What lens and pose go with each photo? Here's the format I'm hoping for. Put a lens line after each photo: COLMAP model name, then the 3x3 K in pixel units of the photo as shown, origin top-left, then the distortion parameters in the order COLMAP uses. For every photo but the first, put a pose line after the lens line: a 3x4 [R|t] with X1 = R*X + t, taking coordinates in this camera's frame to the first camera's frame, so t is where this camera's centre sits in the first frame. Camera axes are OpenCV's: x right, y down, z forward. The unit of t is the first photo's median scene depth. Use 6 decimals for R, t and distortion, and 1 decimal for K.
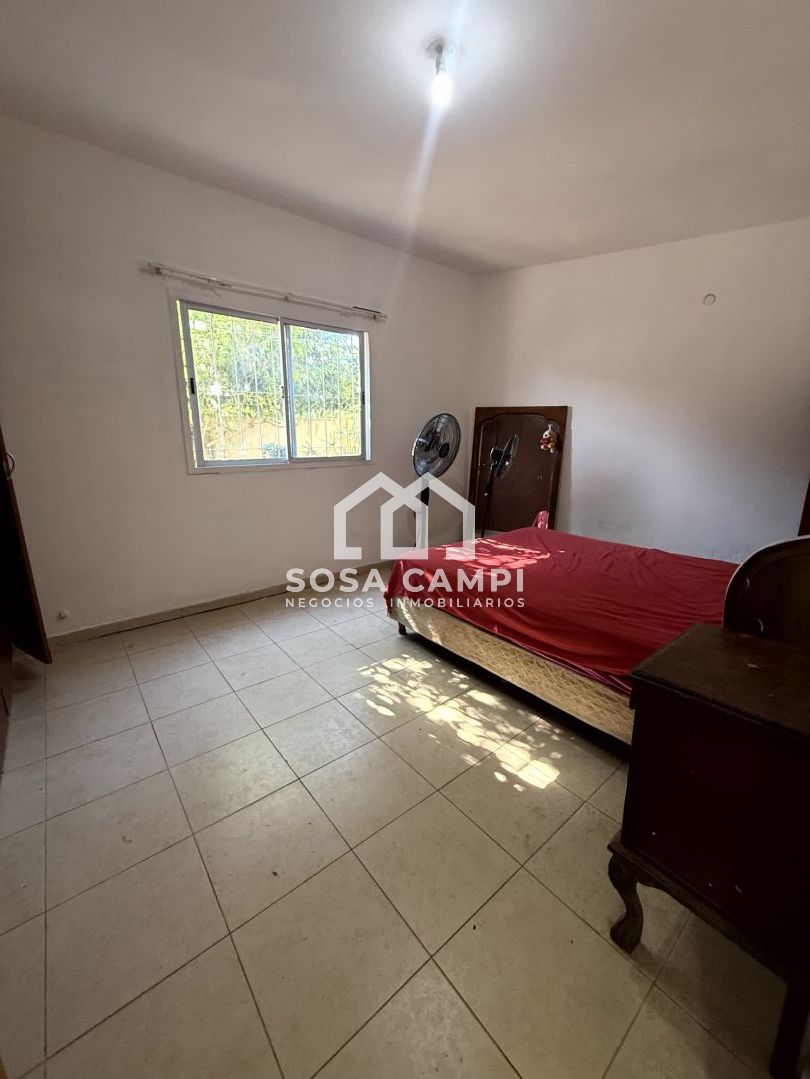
lens RADIAL K [[430.7, 0, 402.8], [0, 430.7, 538.7], [0, 0, 1]] dist [0.004087, 0.000148]
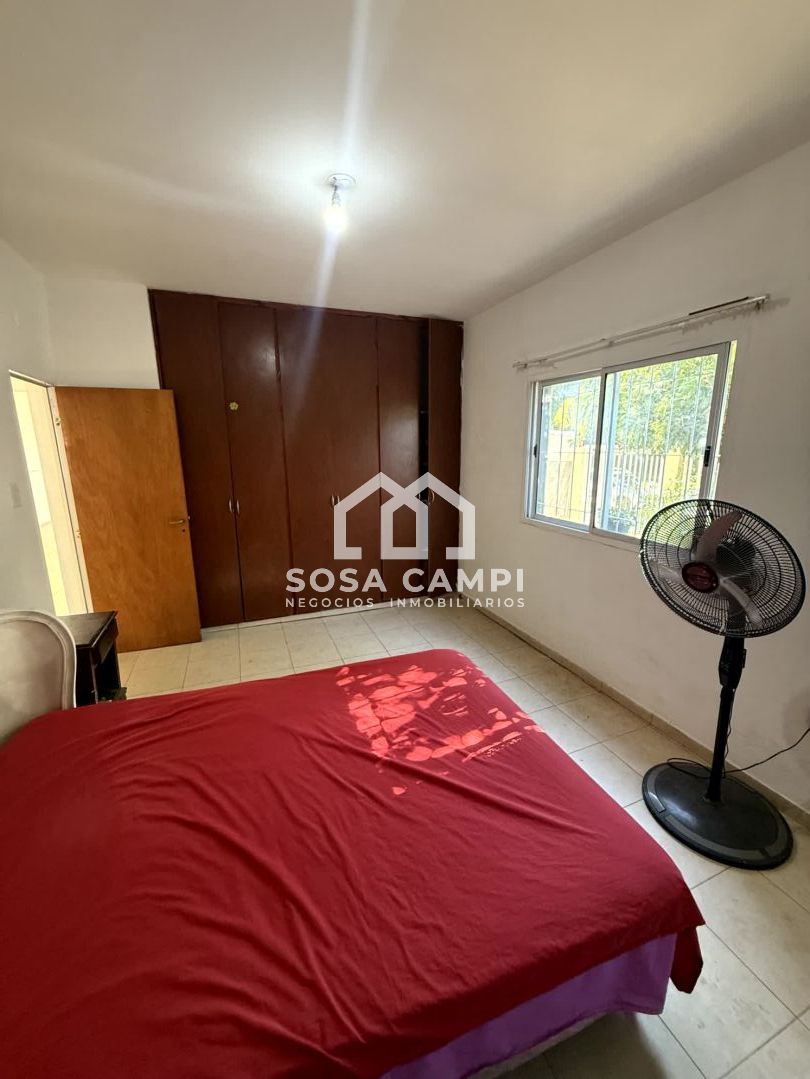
lens RADIAL K [[430.7, 0, 403.8], [0, 430.7, 537.1], [0, 0, 1]] dist [0.004087, 0.000148]
pose [[-0.302910, 0.203335, -0.931075, 0.755500], [-0.217797, 0.936350, 0.275344, -0.377388], [0.927799, 0.286190, -0.239344, 1.008353]]
